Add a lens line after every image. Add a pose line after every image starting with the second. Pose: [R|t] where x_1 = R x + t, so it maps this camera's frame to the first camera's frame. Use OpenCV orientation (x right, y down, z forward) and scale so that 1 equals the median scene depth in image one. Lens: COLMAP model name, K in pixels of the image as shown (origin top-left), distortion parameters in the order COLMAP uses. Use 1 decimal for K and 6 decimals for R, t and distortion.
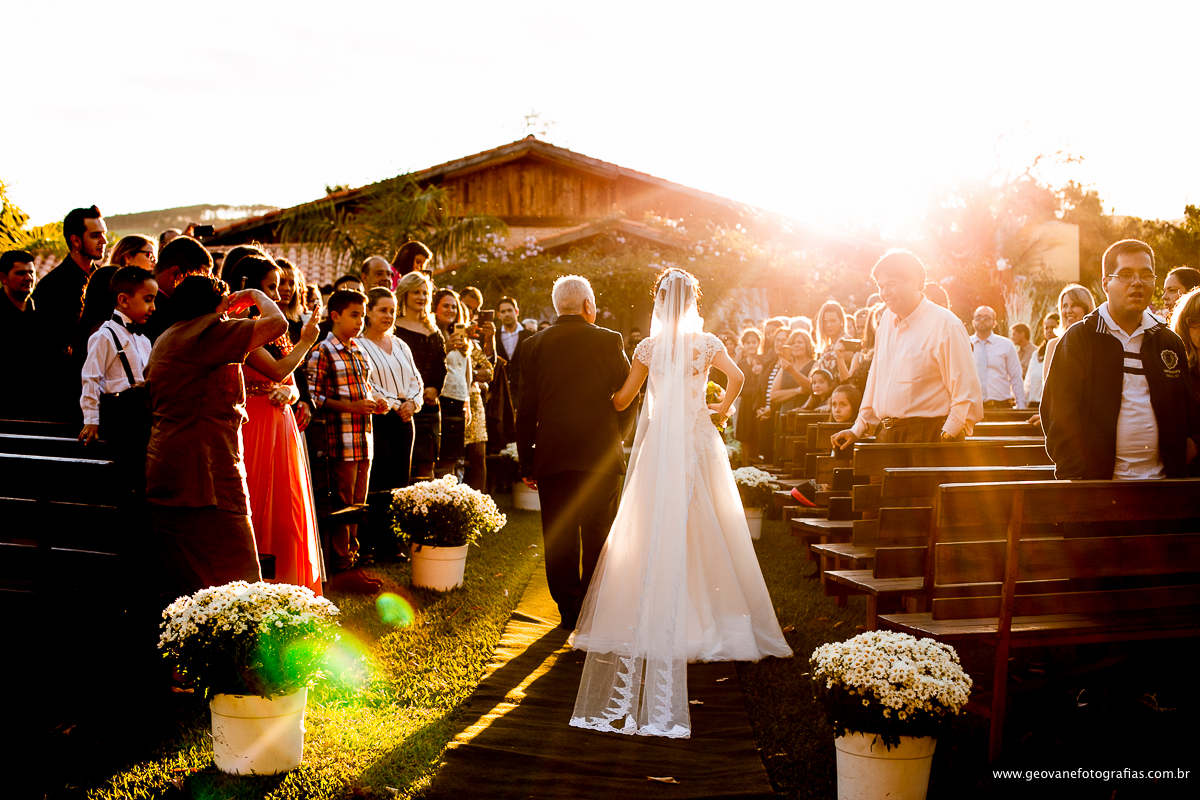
lens RADIAL K [[1770.6, 0, 600.0], [0, 1770.6, 400.0], [0, 0, 1]] dist [-0.134776, 0.115060]
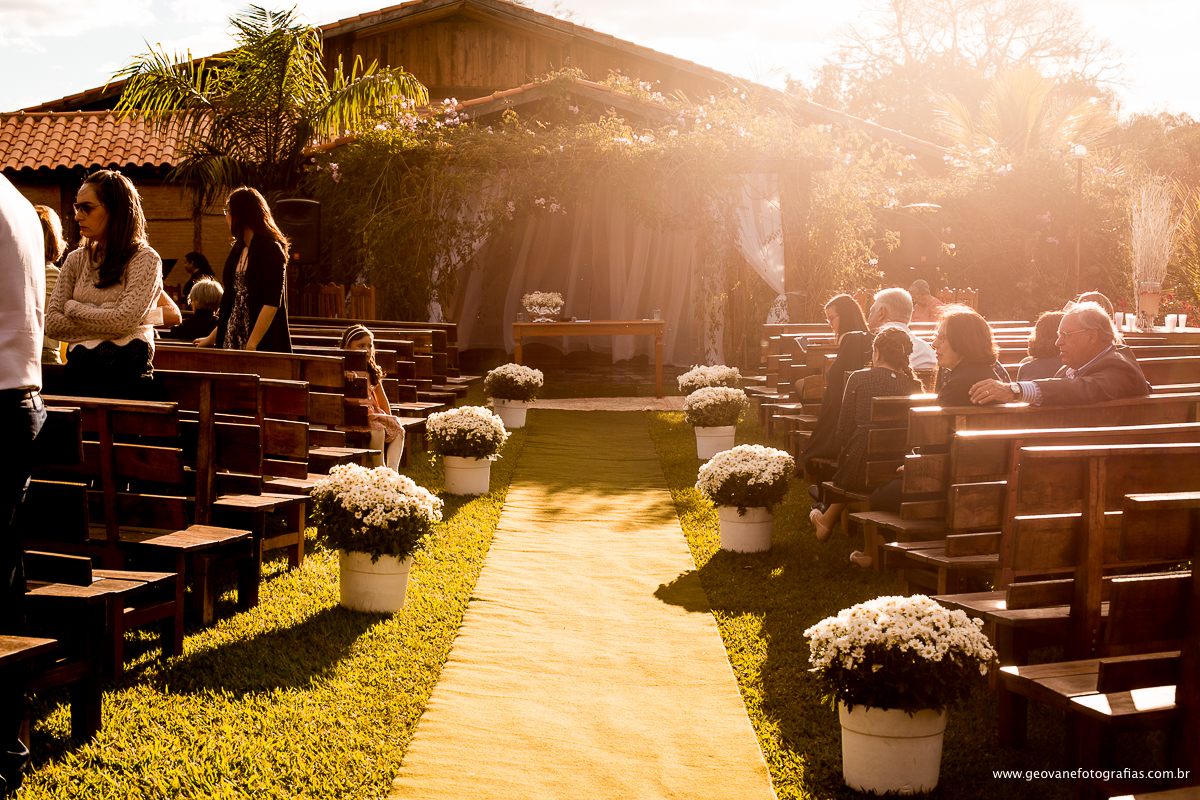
lens RADIAL K [[1770.6, 0, 600.0], [0, 1770.6, 400.0], [0, 0, 1]] dist [-0.134776, 0.115060]
pose [[0.999511, 0.012976, 0.028454, 0.001869], [-0.014551, 0.998333, 0.055858, -0.007143], [-0.027682, -0.056245, 0.998033, 0.189532]]
